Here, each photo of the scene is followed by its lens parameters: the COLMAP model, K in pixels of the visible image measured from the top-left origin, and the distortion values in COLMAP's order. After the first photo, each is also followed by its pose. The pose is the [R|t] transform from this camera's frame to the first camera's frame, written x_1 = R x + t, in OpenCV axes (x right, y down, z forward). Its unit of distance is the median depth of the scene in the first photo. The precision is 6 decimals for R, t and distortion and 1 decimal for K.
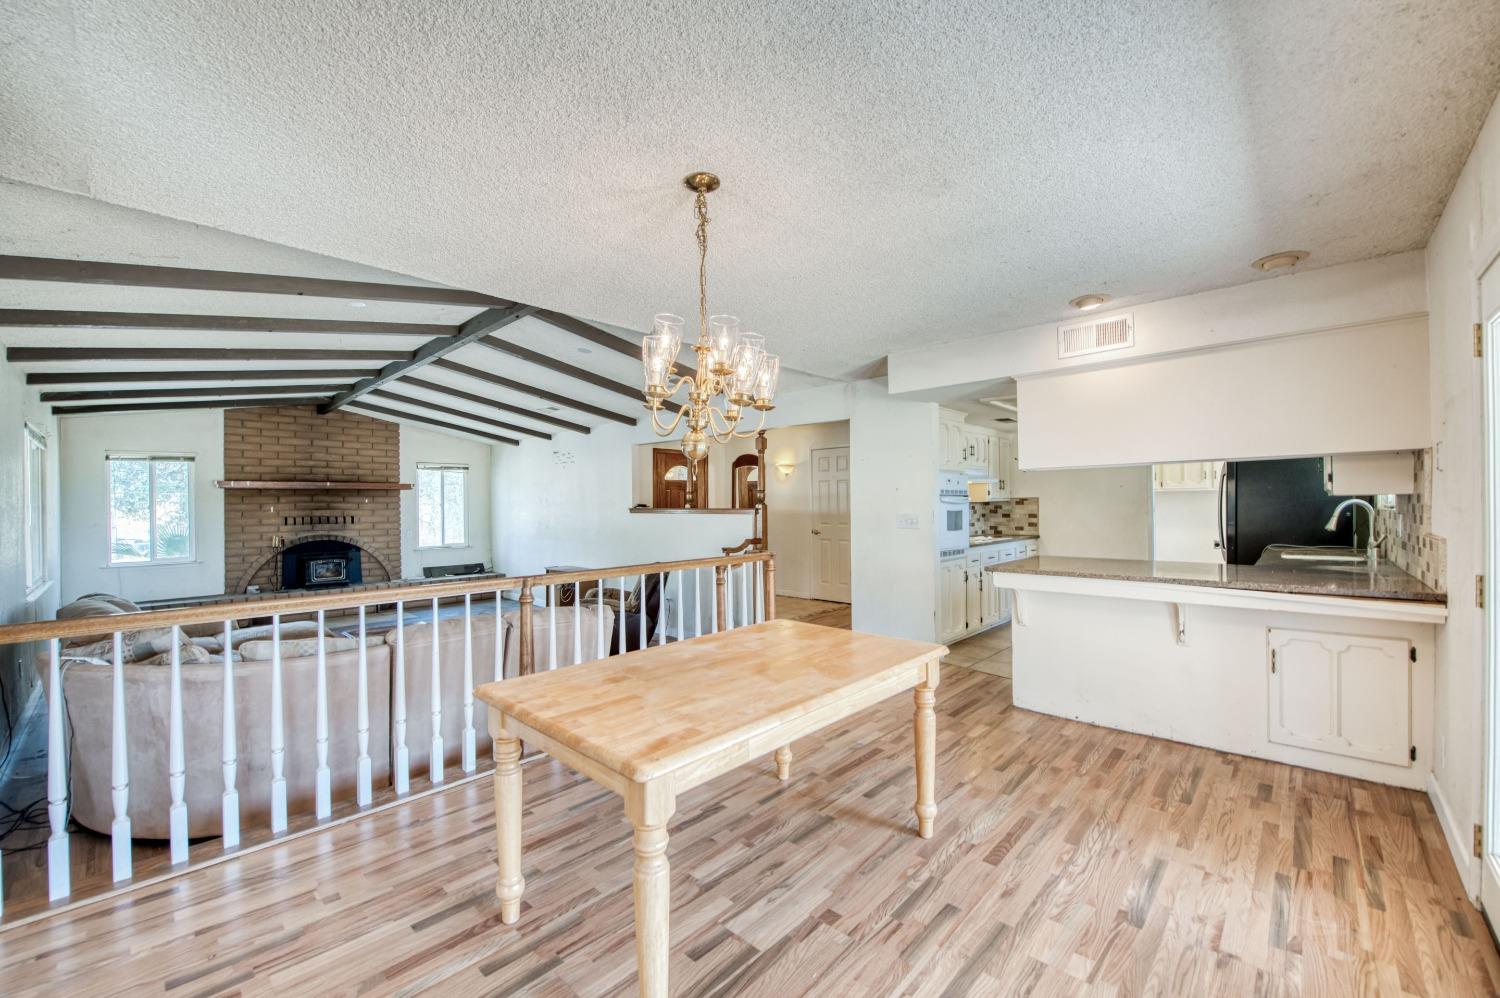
lens RADIAL K [[597.2, 0, 744.6], [0, 597.2, 503.9], [0, 0, 1]] dist [-0.017465, -0.000920]
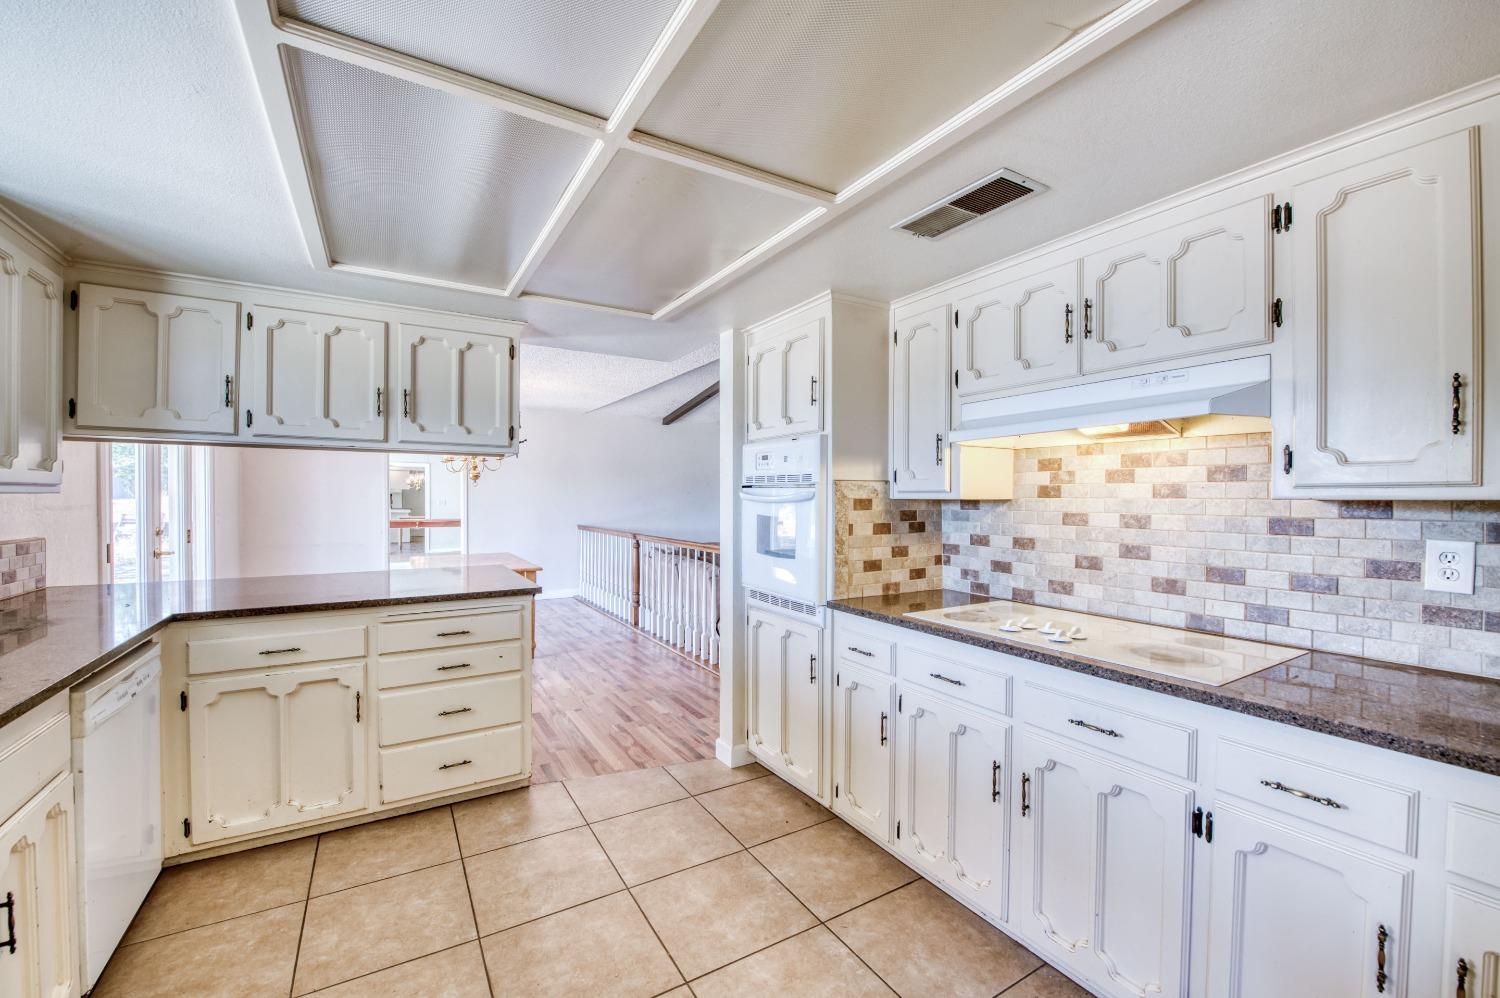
lens RADIAL K [[597.2, 0, 744.6], [0, 597.2, 503.9], [0, 0, 1]] dist [-0.017465, -0.000920]
pose [[-0.260958, 0.016420, -0.965211, 0.505469], [-0.002900, 0.999837, 0.017793, -0.005035], [0.965346, 0.007442, -0.260868, 0.665059]]
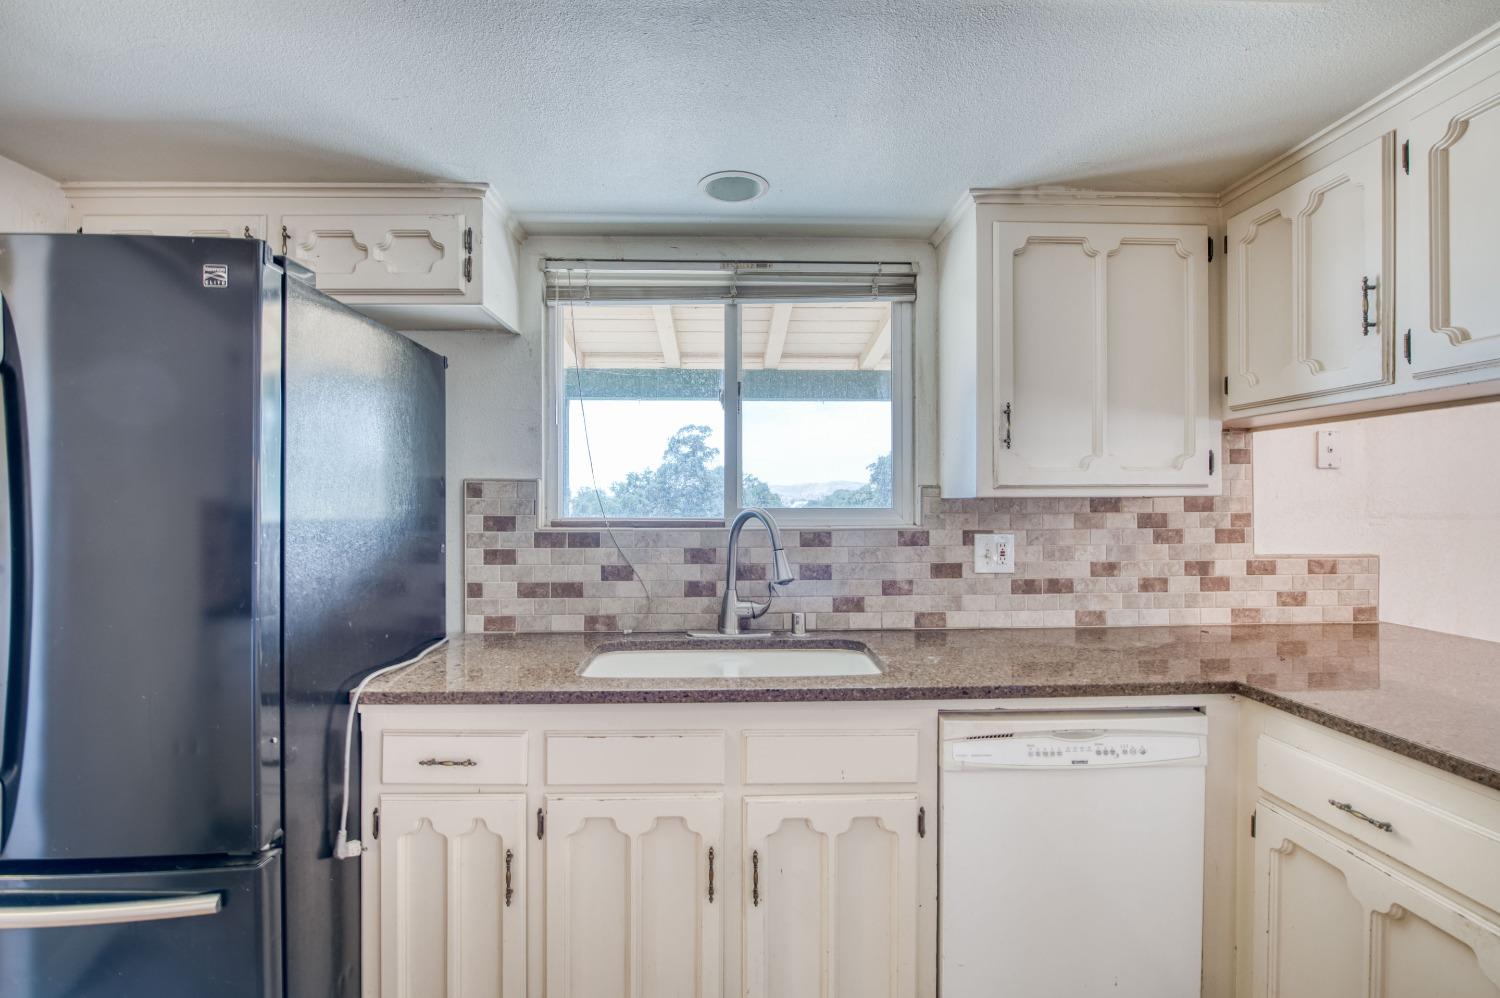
lens RADIAL K [[683.5, 0, 736.8], [0, 683.5, 502.3], [0, 0, 1]] dist [-0.004800, -0.006196]
pose [[-0.707881, 0.006535, 0.706302, 0.313024], [0.006132, 0.999976, -0.003107, -0.002637], [-0.706306, 0.002132, -0.707904, 0.600826]]
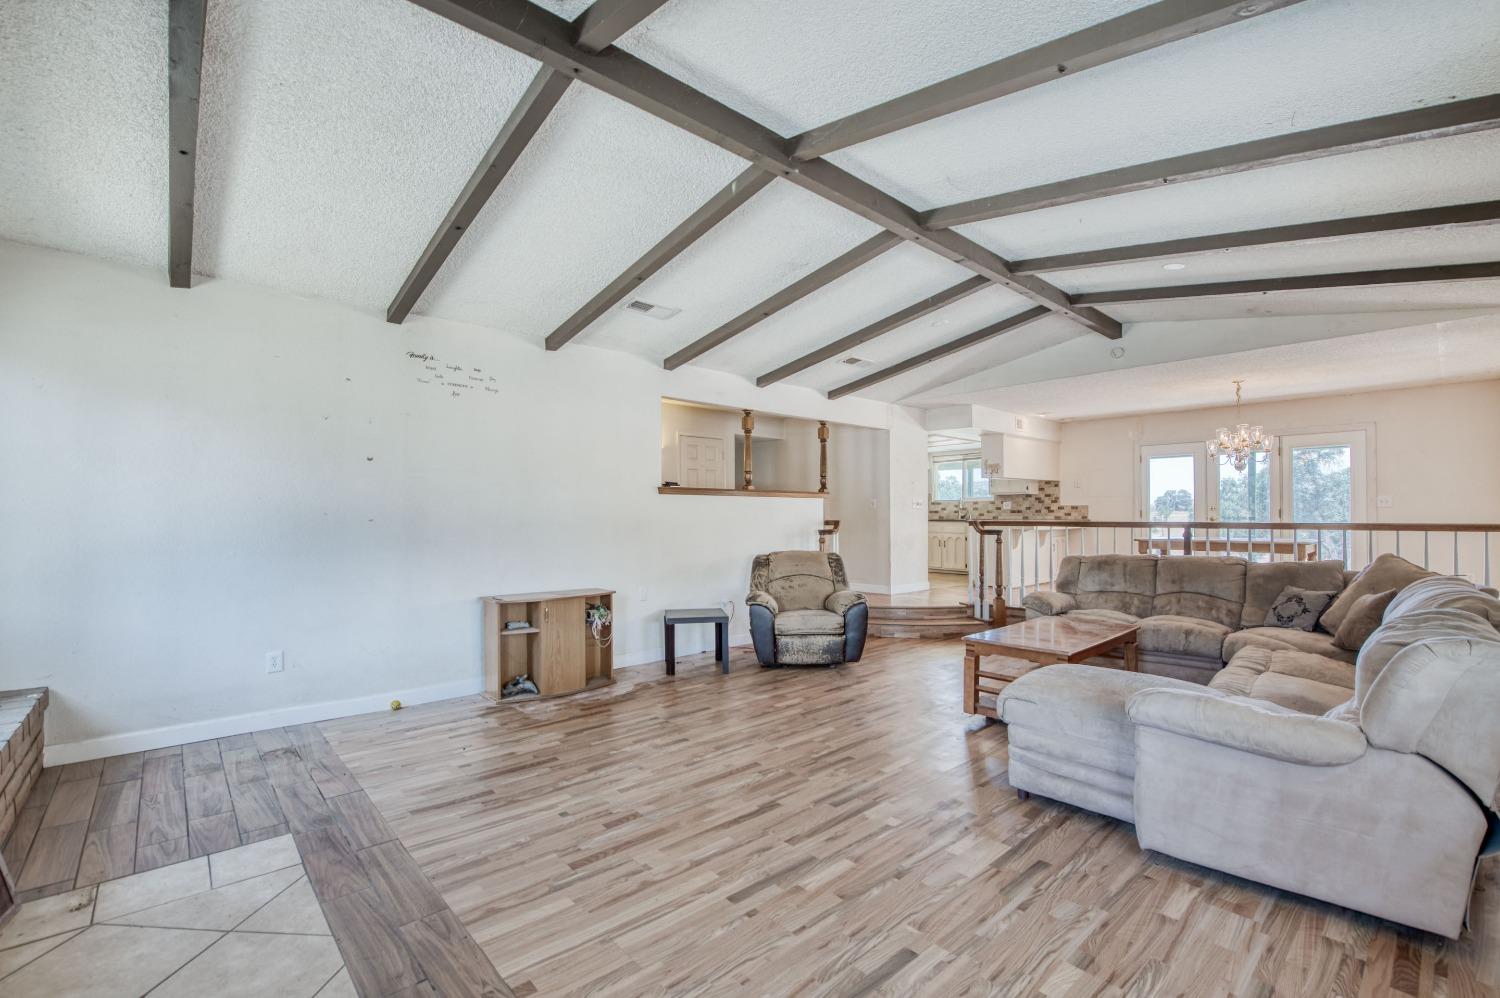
lens RADIAL K [[652.8, 0, 744.9], [0, 652.8, 499.1], [0, 0, 1]] dist [-0.003618, -0.000626]
pose [[0.076920, 0.030685, 0.996565, -0.836517], [-0.001923, 0.999529, -0.030628, 0.041809], [-0.997035, 0.000439, 0.076943, 0.761415]]
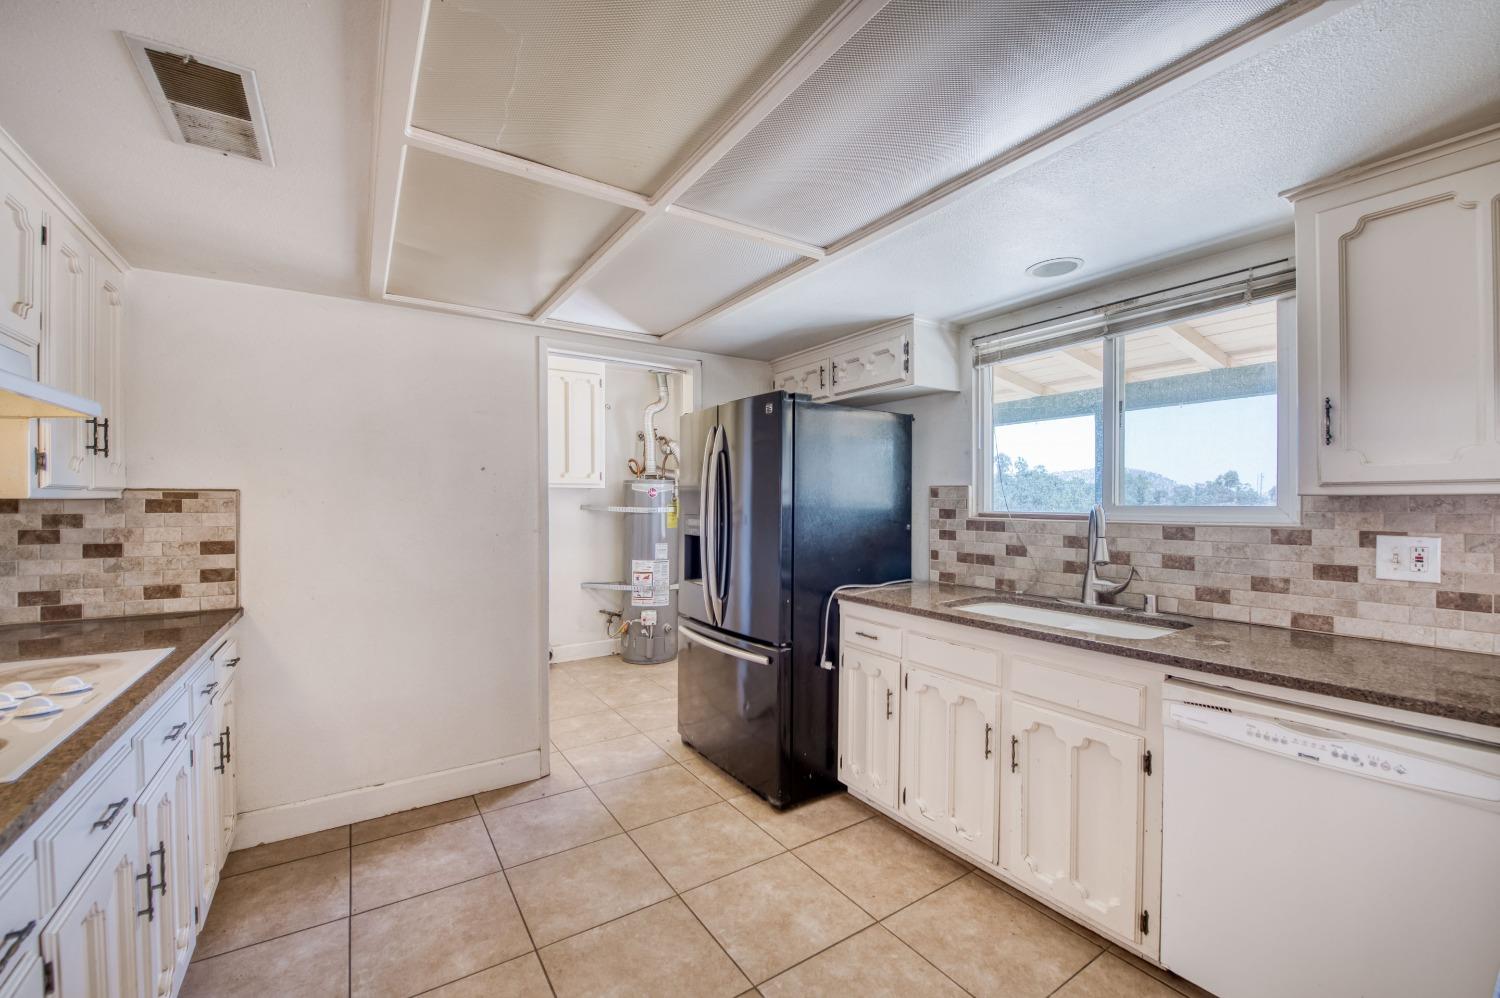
lens RADIAL K [[597.2, 0, 744.6], [0, 597.2, 503.9], [0, 0, 1]] dist [-0.017465, -0.000920]
pose [[0.228185, 0.000870, 0.973617, 0.196335], [0.000359, 0.999999, -0.000978, -0.001676], [-0.973618, 0.000573, 0.228184, 0.525228]]
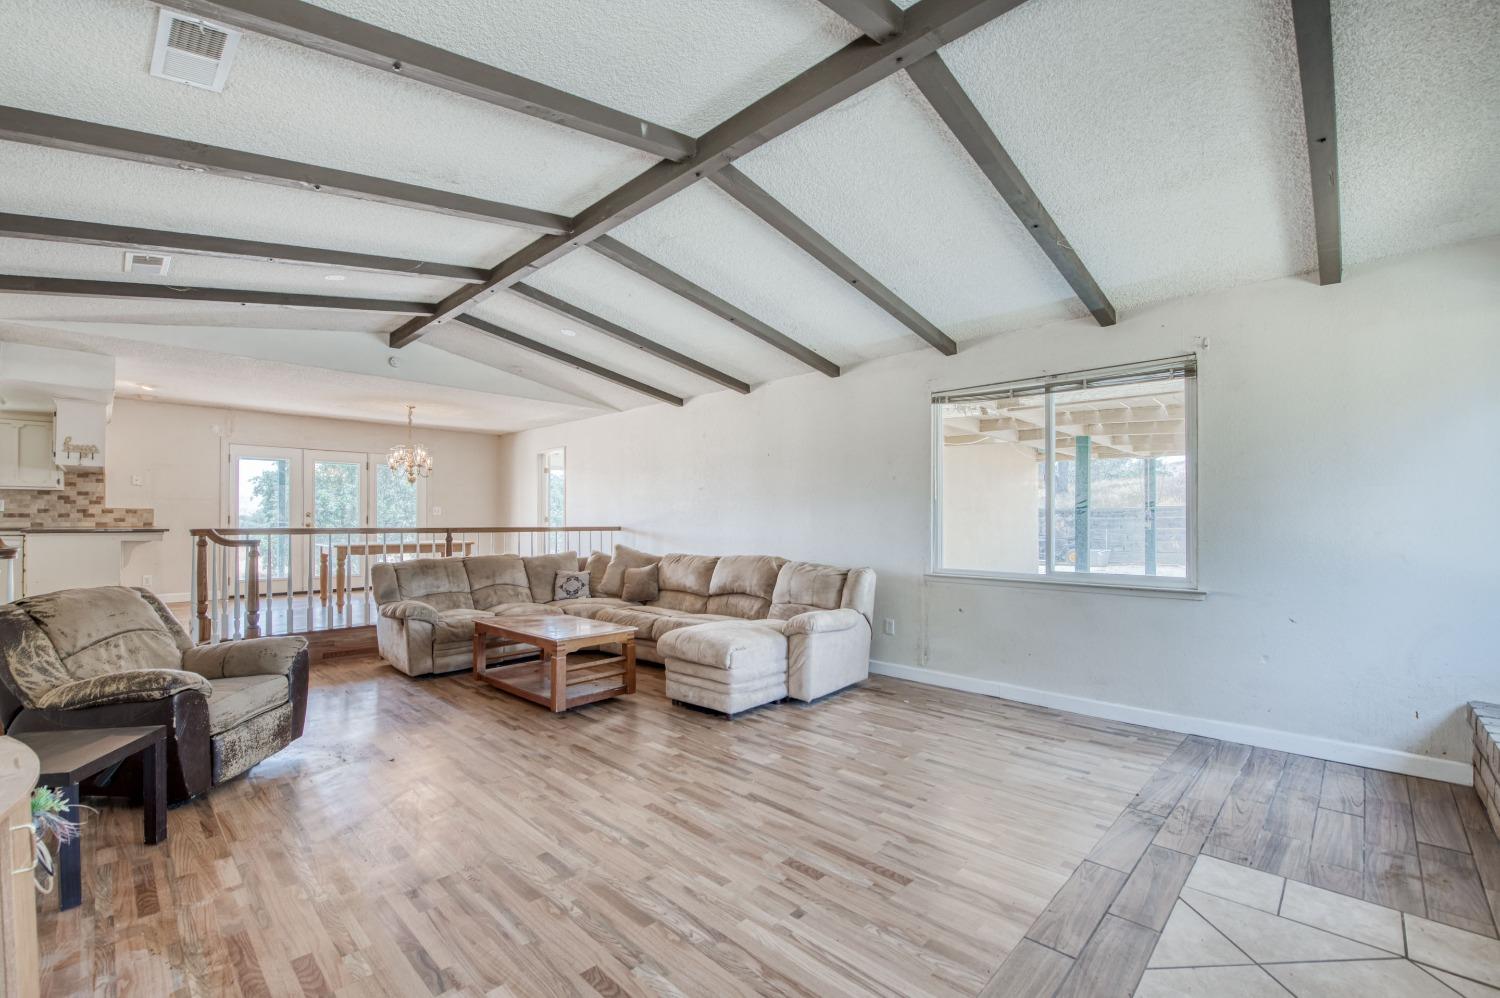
lens RADIAL K [[632.0, 0, 761.0], [0, 632.0, 523.6], [0, 0, 1]] dist [-0.016194, -0.000896]
pose [[-0.999957, 0.003707, -0.008449, -0.498619], [0.003705, 0.999993, 0.000240, 0.040328], [0.008449, 0.000208, -0.999964, 1.115710]]
